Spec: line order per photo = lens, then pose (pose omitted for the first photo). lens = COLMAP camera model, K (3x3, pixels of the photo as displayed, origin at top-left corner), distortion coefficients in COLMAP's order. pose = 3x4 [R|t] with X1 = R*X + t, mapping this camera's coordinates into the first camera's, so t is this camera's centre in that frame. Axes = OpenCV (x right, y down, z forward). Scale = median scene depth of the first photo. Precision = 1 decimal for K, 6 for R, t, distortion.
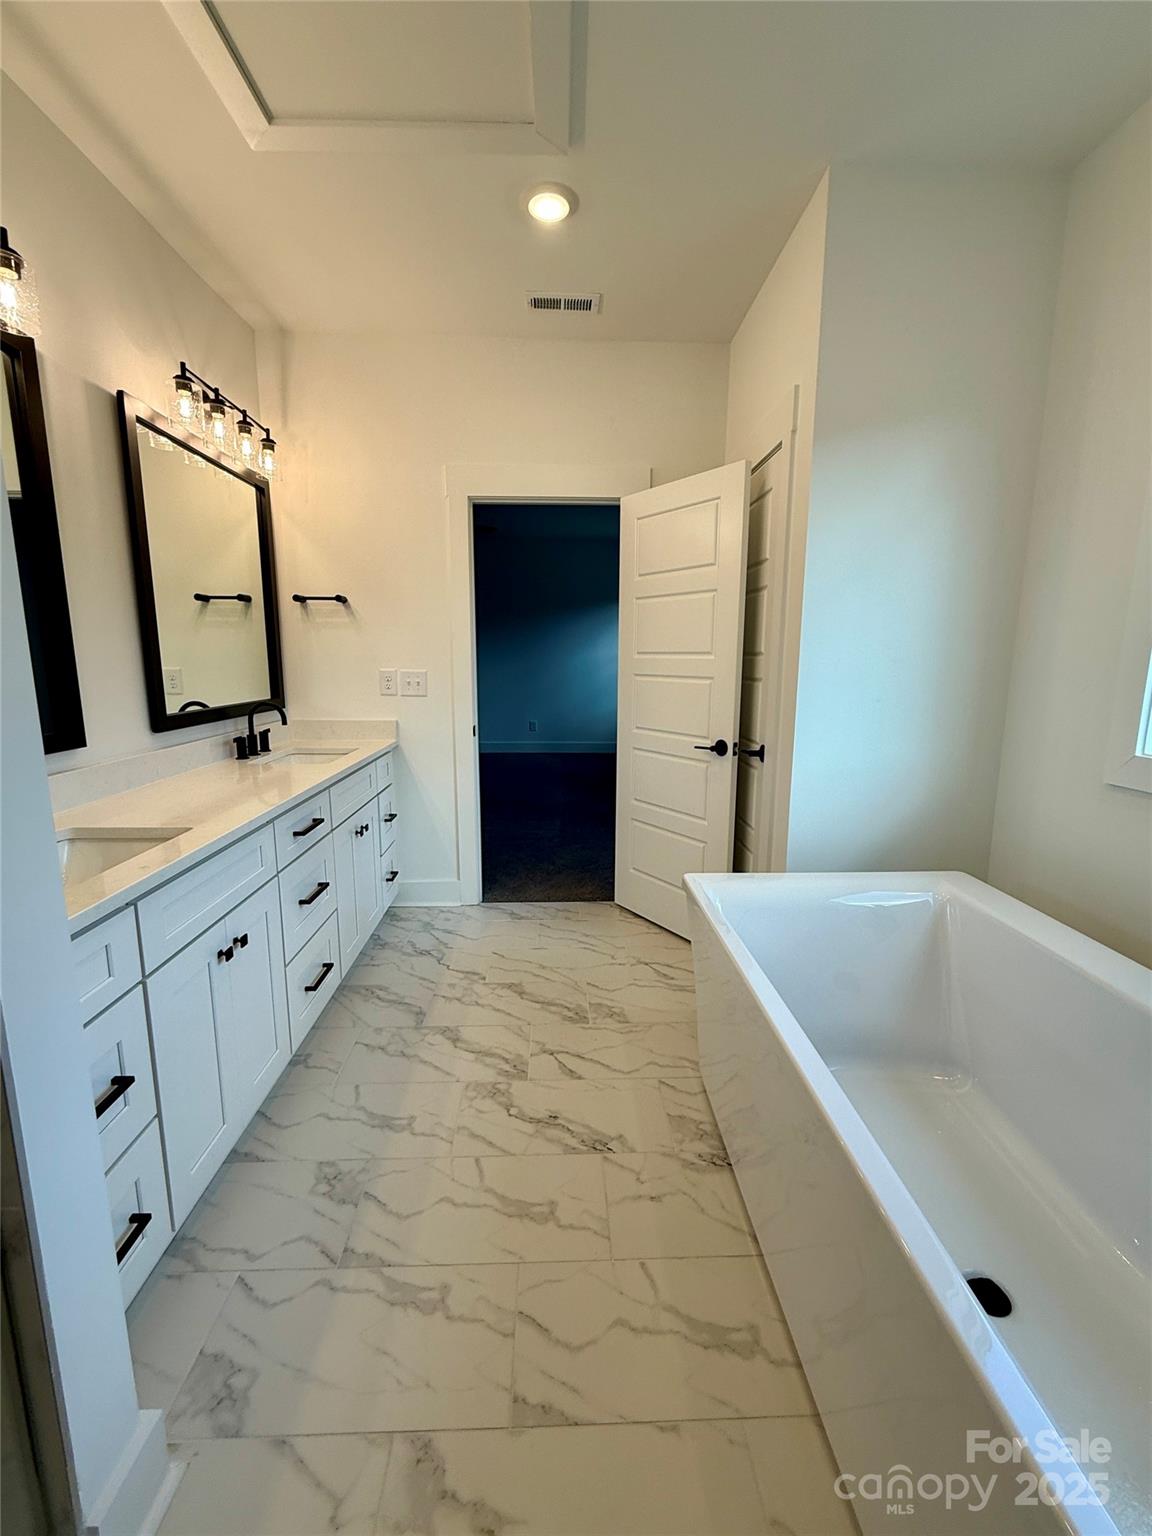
lens RADIAL K [[631.2, 0, 577.9], [0, 631.2, 763.5], [0, 0, 1]] dist [0.001308, 0.000176]
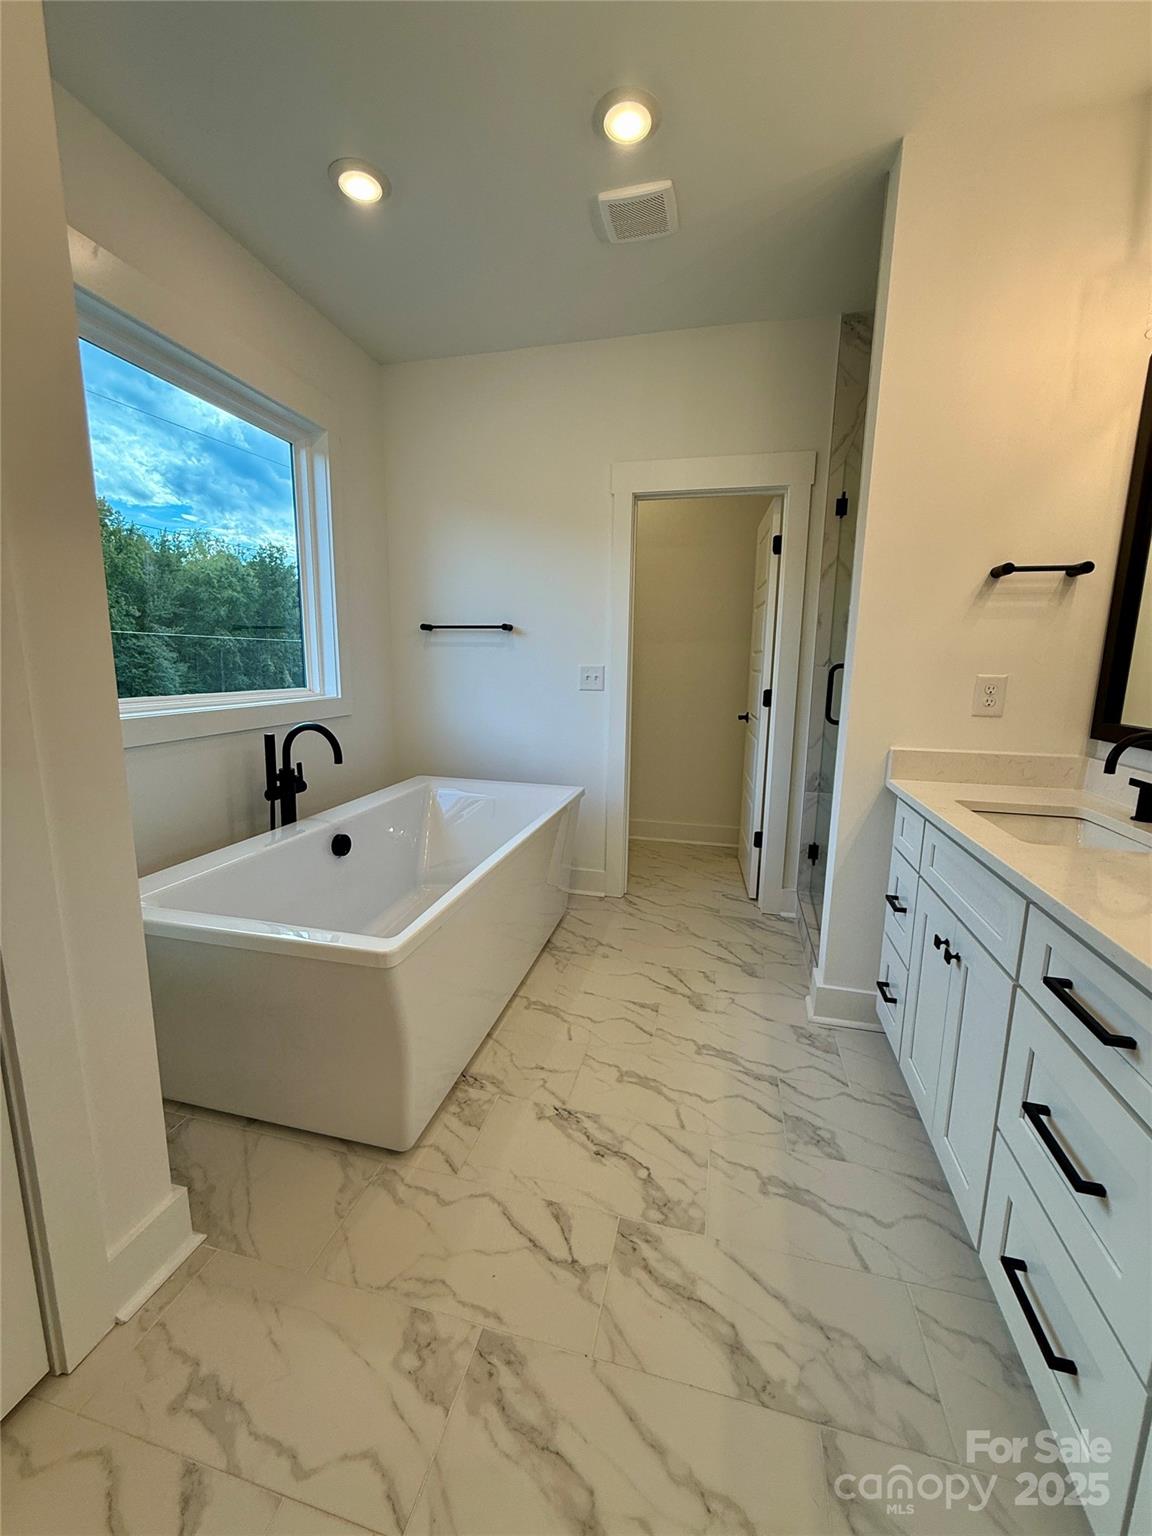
lens RADIAL K [[612.0, 0, 576.6], [0, 612.0, 764.4], [0, 0, 1]] dist [0.000782, -0.000258]
pose [[-0.960603, -0.065764, 0.270031, -0.190897], [0.026105, 0.945955, 0.323247, -0.226513], [-0.276695, 0.317561, -0.906970, 1.507011]]
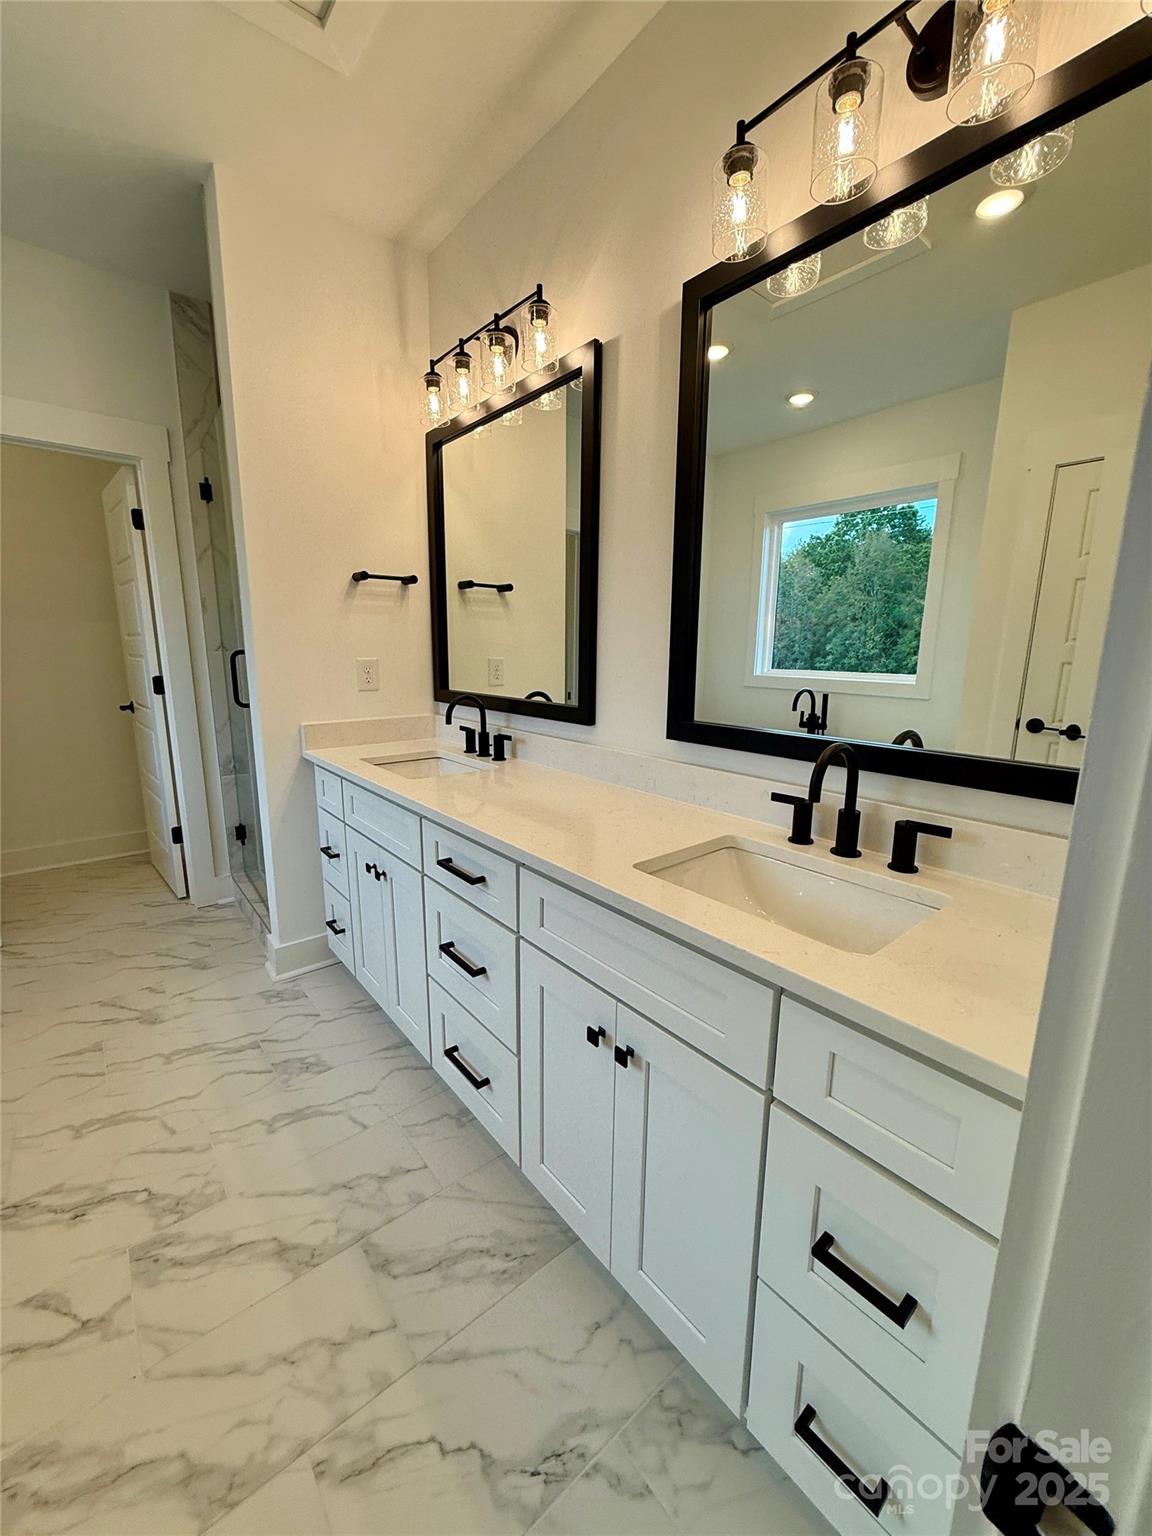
lens RADIAL K [[612.0, 0, 576.6], [0, 612.0, 764.4], [0, 0, 1]] dist [0.000782, -0.000258]
pose [[-0.795503, 0.105444, -0.596705, -0.127702], [-0.113528, 0.941370, 0.317701, -0.268567], [0.595220, 0.320475, -0.736891, 1.634353]]
